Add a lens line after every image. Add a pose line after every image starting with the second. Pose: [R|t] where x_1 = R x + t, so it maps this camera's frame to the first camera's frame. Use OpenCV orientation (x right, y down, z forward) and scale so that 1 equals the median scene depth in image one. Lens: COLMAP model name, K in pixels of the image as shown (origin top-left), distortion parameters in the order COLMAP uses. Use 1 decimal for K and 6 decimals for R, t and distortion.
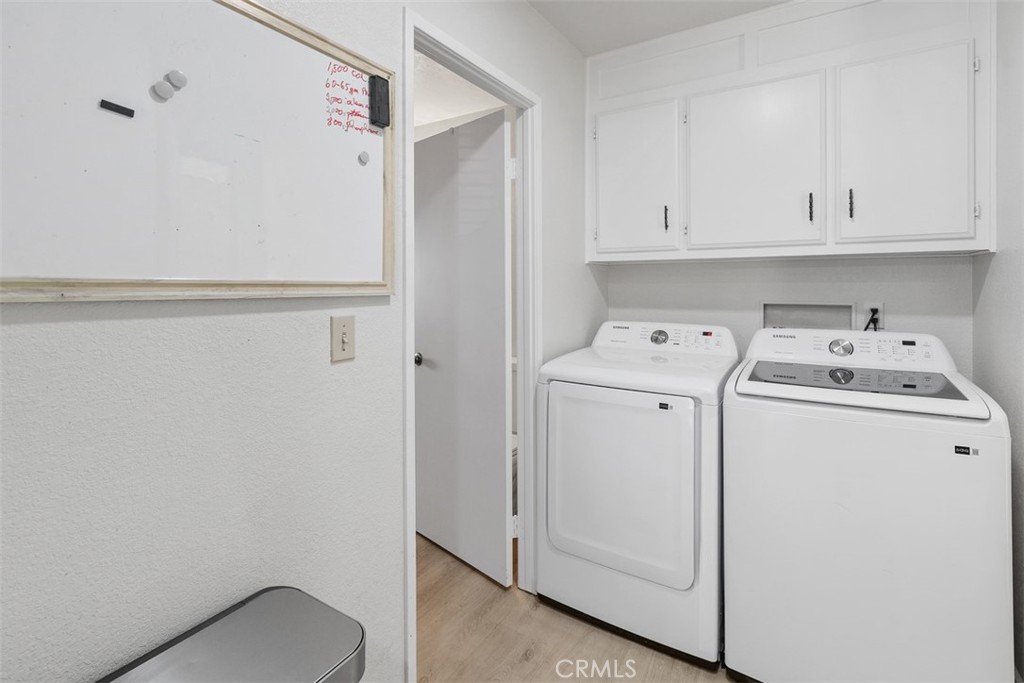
lens RADIAL K [[469.5, 0, 518.0], [0, 469.5, 285.5], [0, 0, 1]] dist [0.005558, -0.001302]
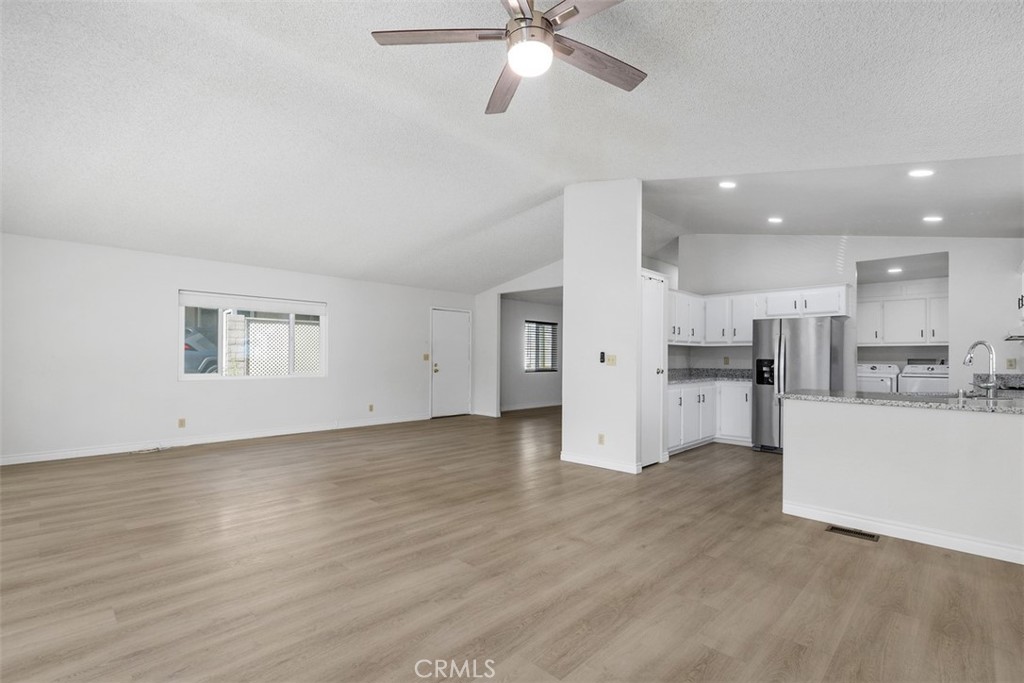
lens RADIAL K [[469.5, 0, 508.3], [0, 469.5, 354.1], [0, 0, 1]] dist [0.005558, -0.001302]
pose [[0.977053, 0.004906, -0.212939, -1.821863], [-0.005729, 0.999978, -0.003250, 0.036648], [0.212919, 0.004396, 0.977060, -3.404015]]
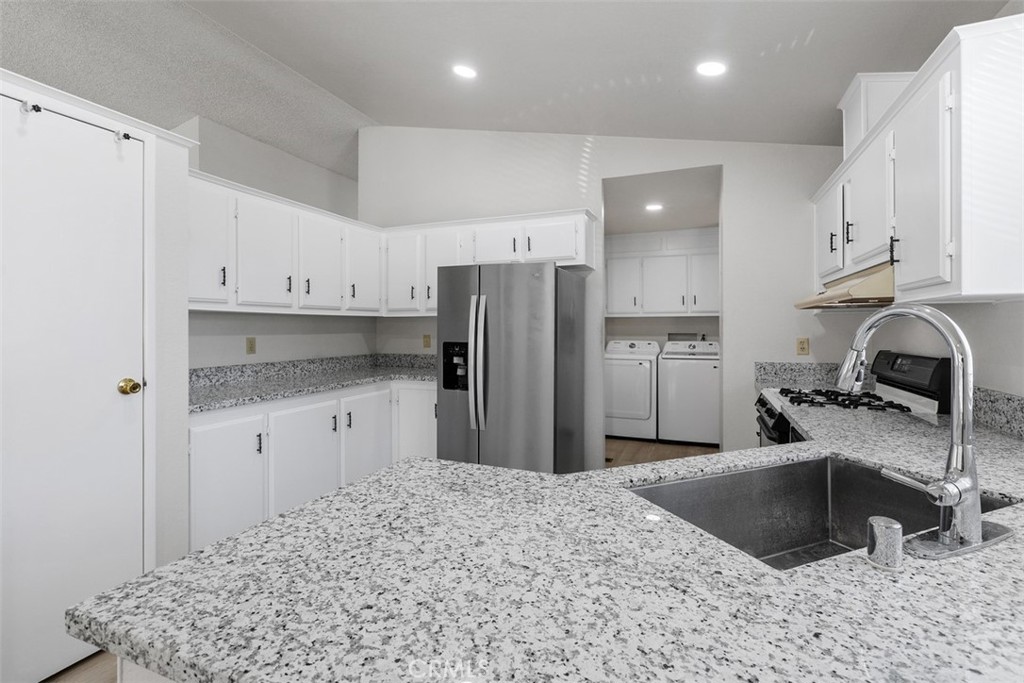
lens RADIAL K [[469.5, 0, 518.6], [0, 469.5, 326.4], [0, 0, 1]] dist [0.005558, -0.001302]
pose [[0.982776, -0.000060, 0.184803, -0.921906], [-0.000552, 0.999995, 0.003255, -0.008355], [-0.184802, -0.003301, 0.982770, -1.674905]]
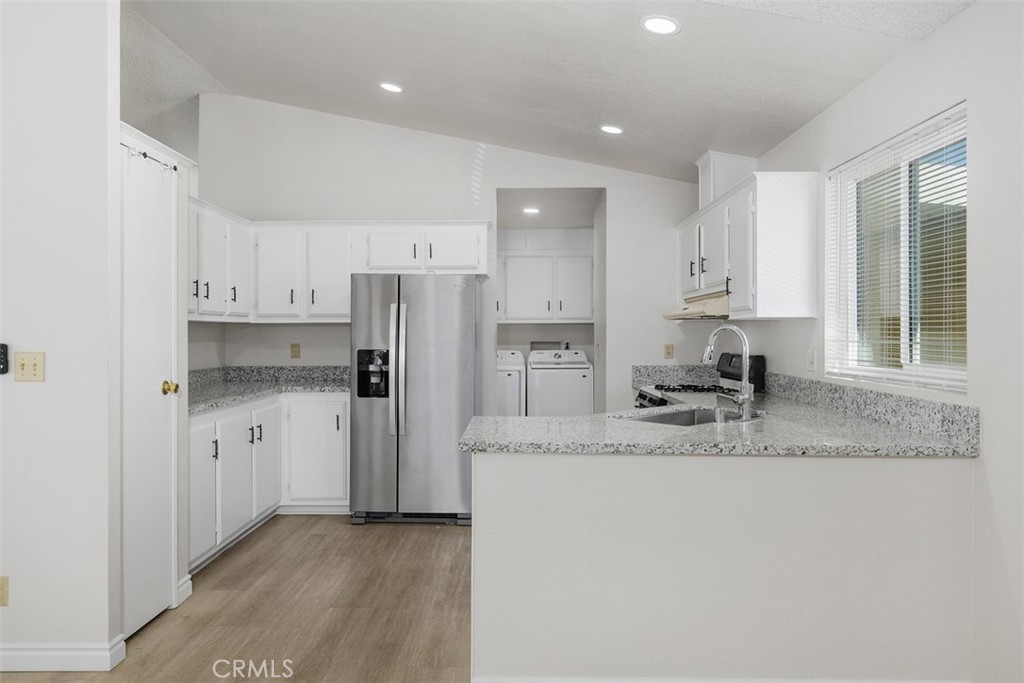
lens RADIAL K [[742.4, 0, 509.5], [0, 742.4, 337.5], [0, 0, 1]] dist [0.006940, -0.000776]
pose [[0.851048, -0.002751, 0.525080, -1.783661], [-0.001575, 0.999968, 0.007793, -0.012285], [-0.525085, -0.007460, 0.851017, -2.478651]]
